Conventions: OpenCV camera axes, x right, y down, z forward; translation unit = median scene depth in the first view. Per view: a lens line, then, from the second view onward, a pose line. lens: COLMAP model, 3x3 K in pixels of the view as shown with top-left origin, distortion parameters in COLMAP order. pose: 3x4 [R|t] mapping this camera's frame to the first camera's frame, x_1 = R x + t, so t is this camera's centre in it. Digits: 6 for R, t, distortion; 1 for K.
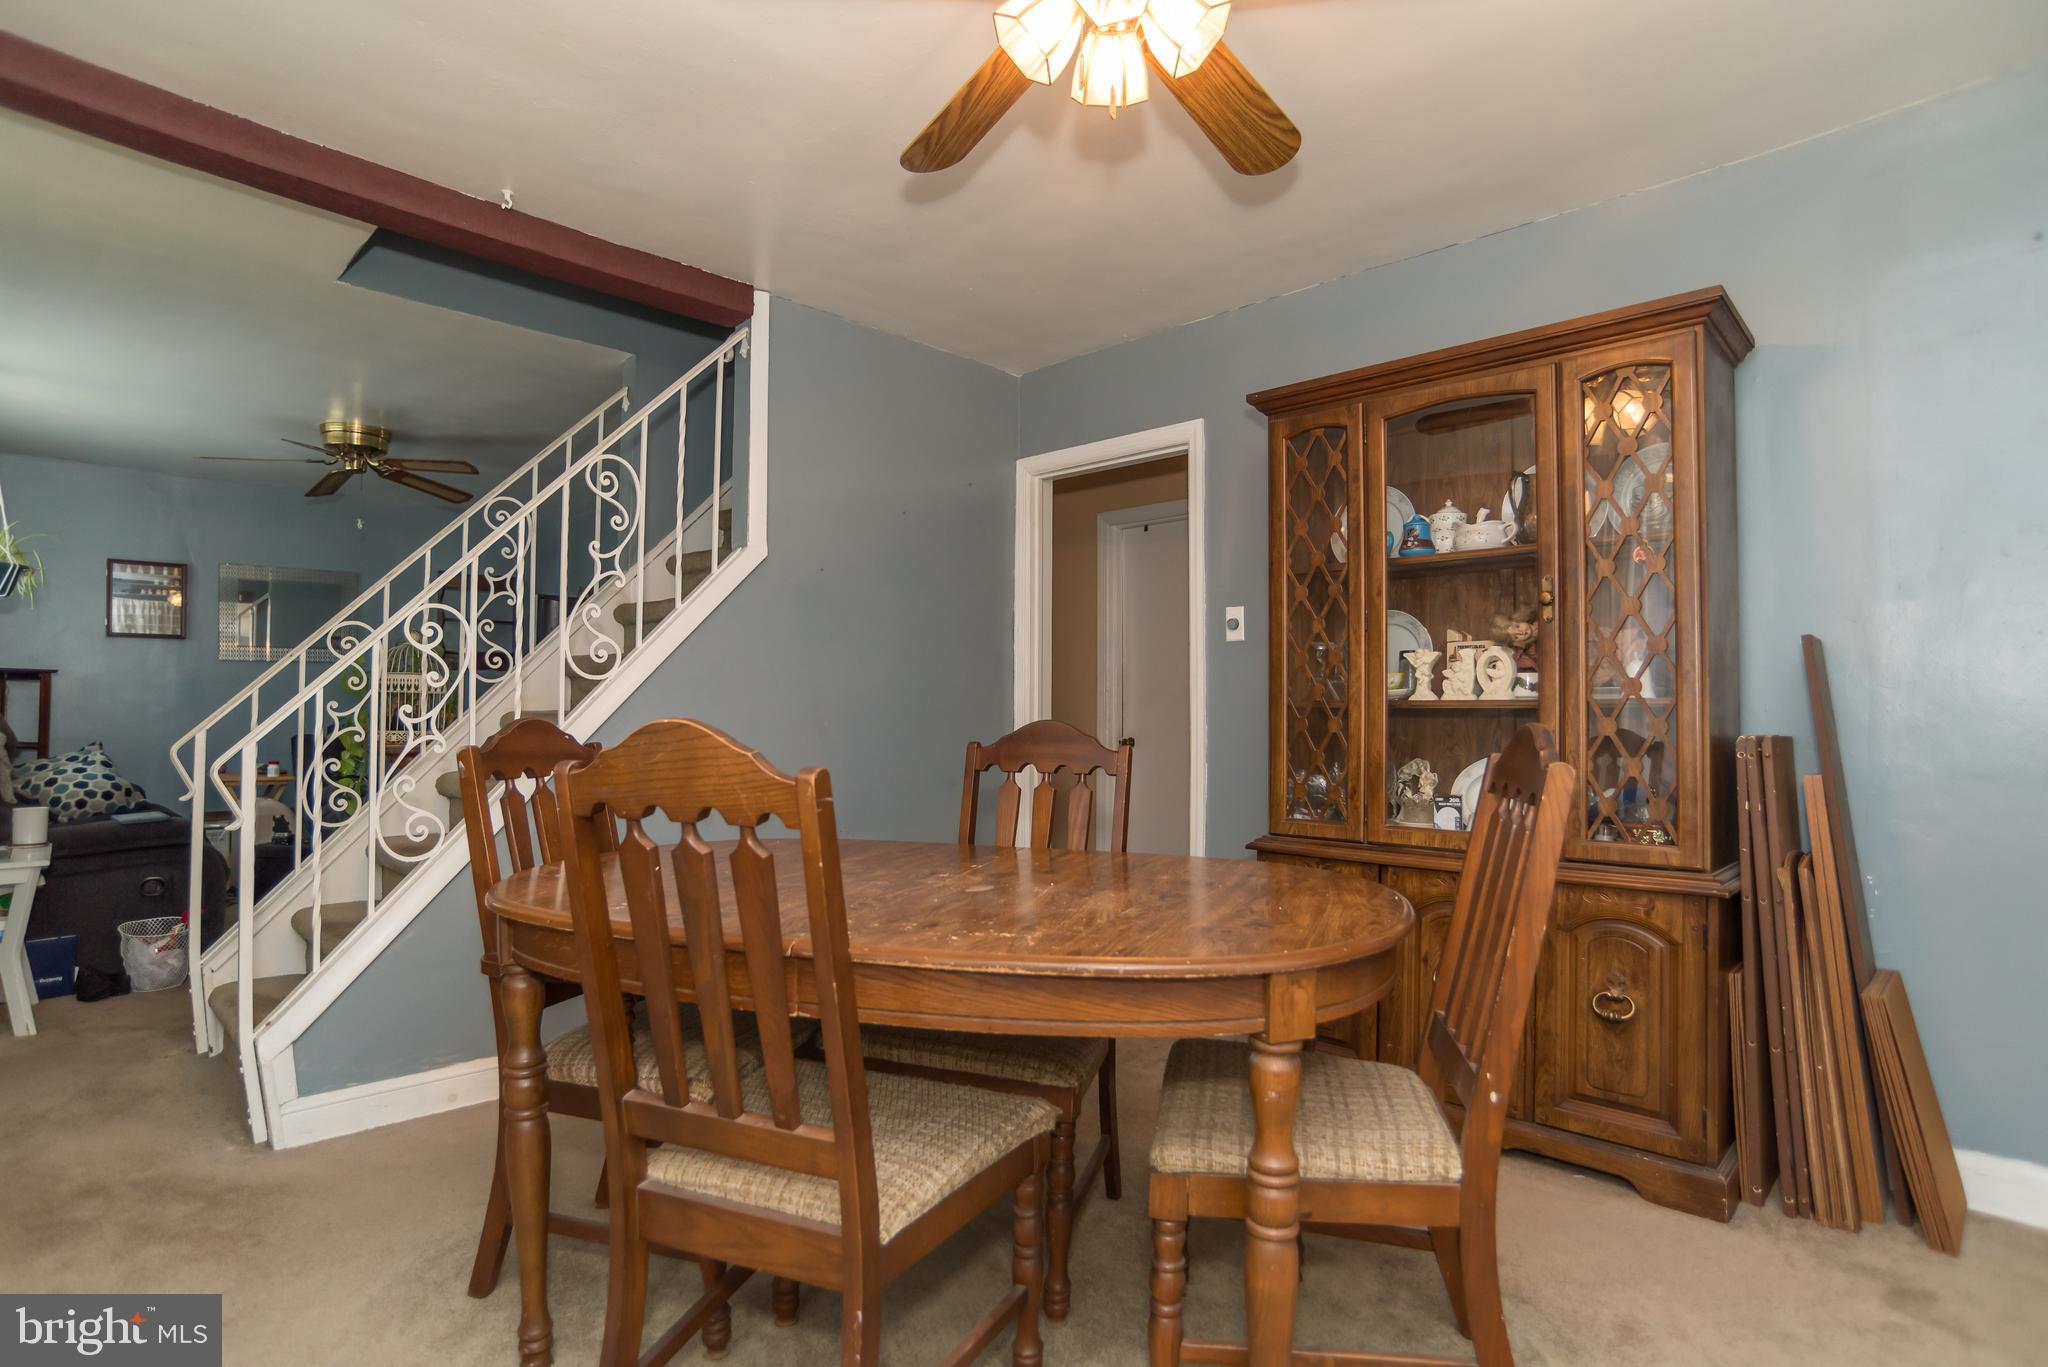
lens RADIAL K [[1056.9, 0, 1021.9], [0, 1056.9, 687.9], [0, 0, 1]] dist [-0.086518, 0.045891]
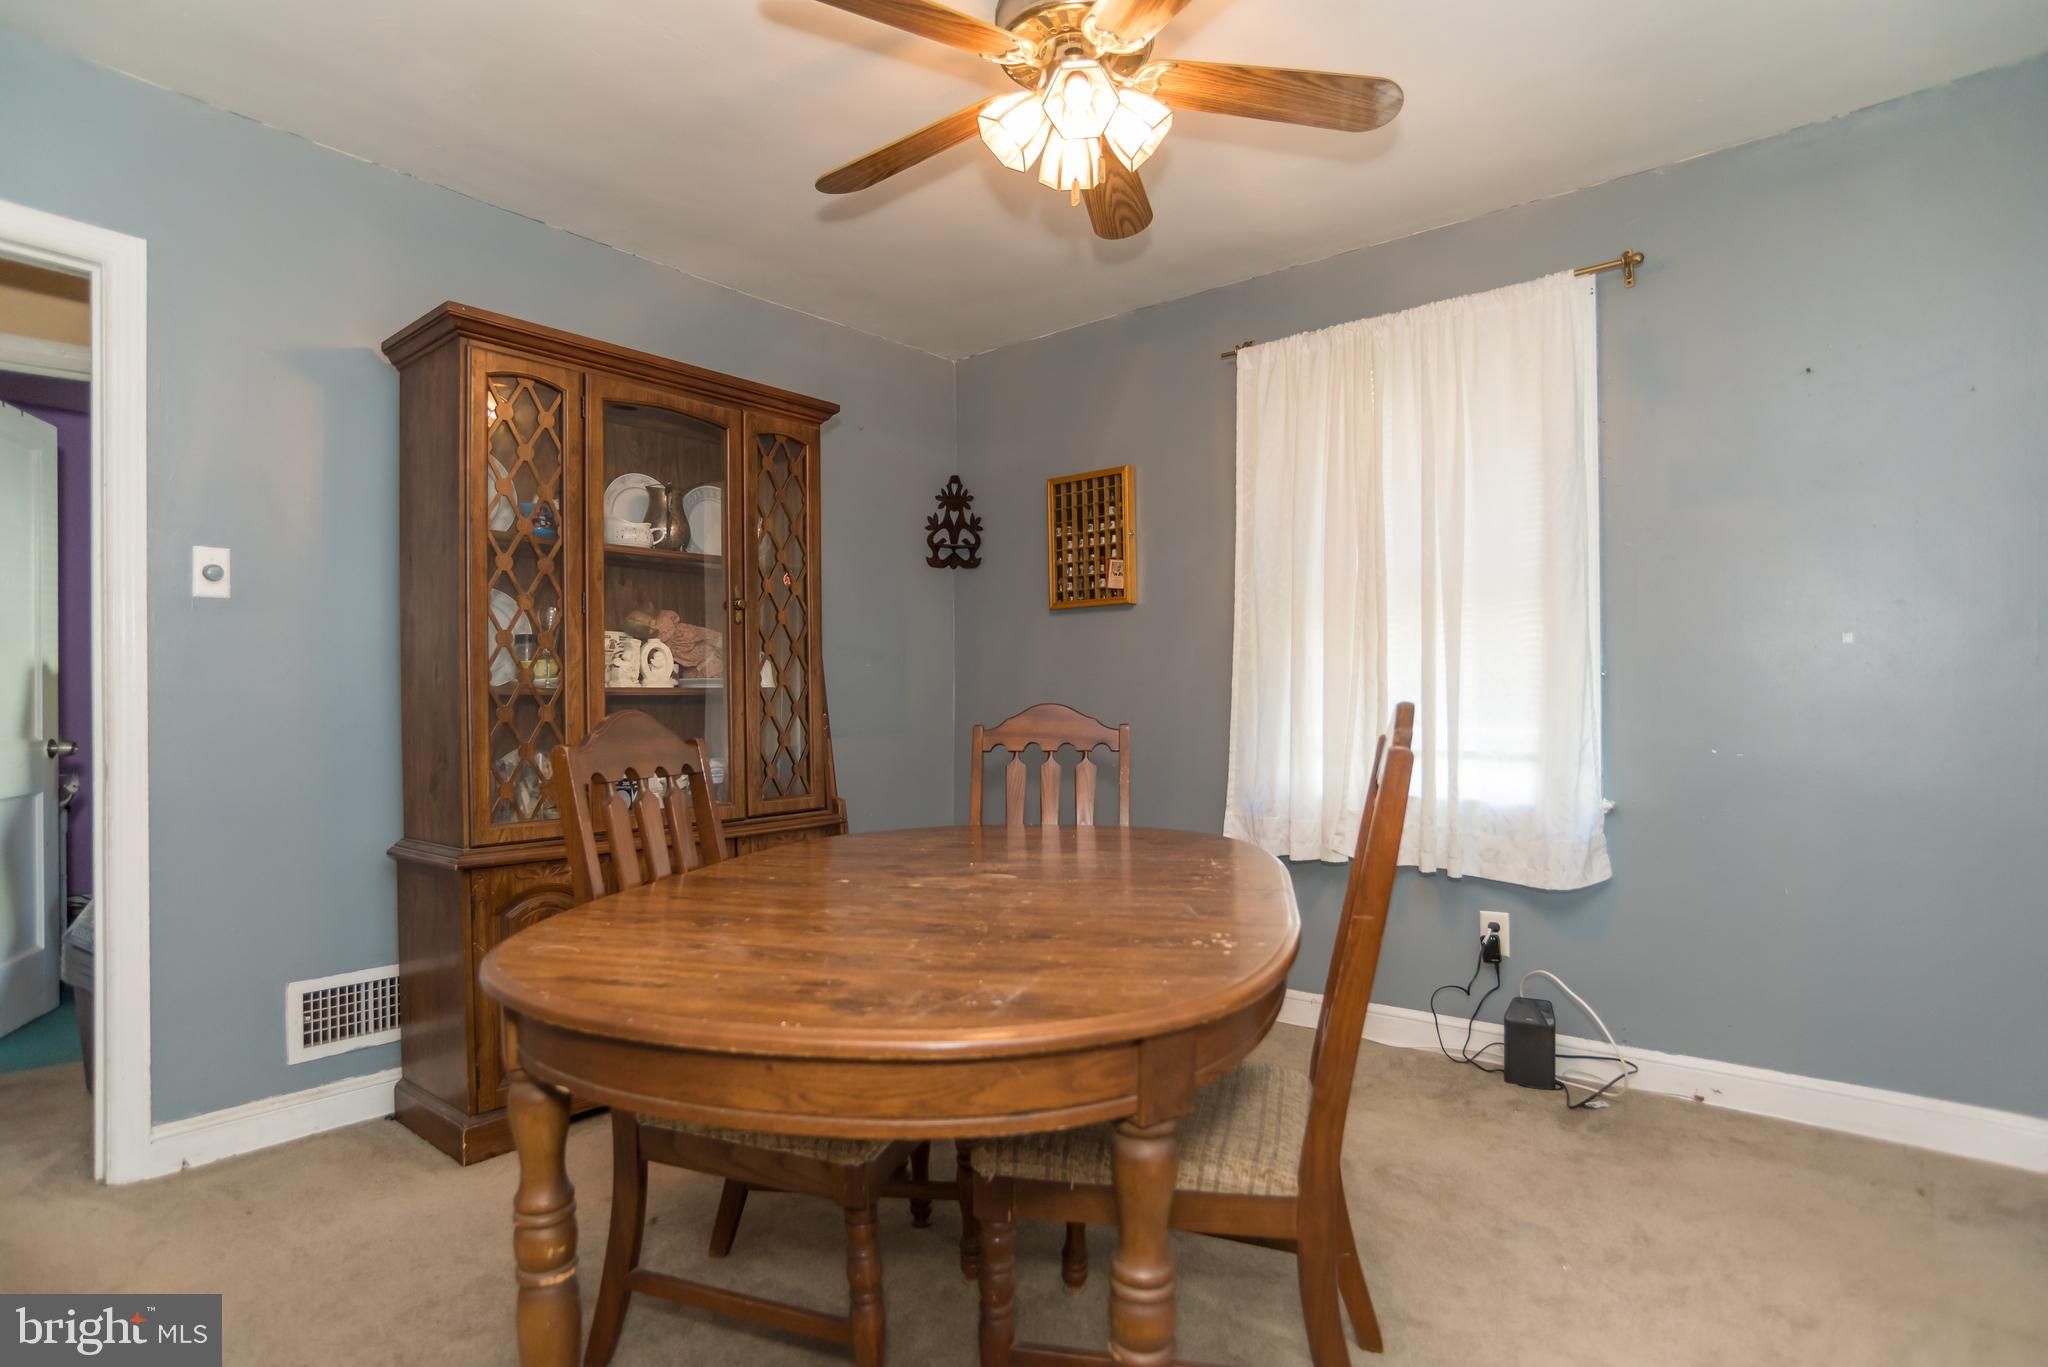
lens RADIAL K [[1056.9, 0, 1021.9], [0, 1056.9, 687.9], [0, 0, 1]] dist [-0.086518, 0.045891]
pose [[-0.128476, 0.002490, 0.991709, -0.633105], [-0.014974, 0.999878, -0.004450, 0.010299], [-0.991600, -0.015421, -0.128423, 0.697063]]
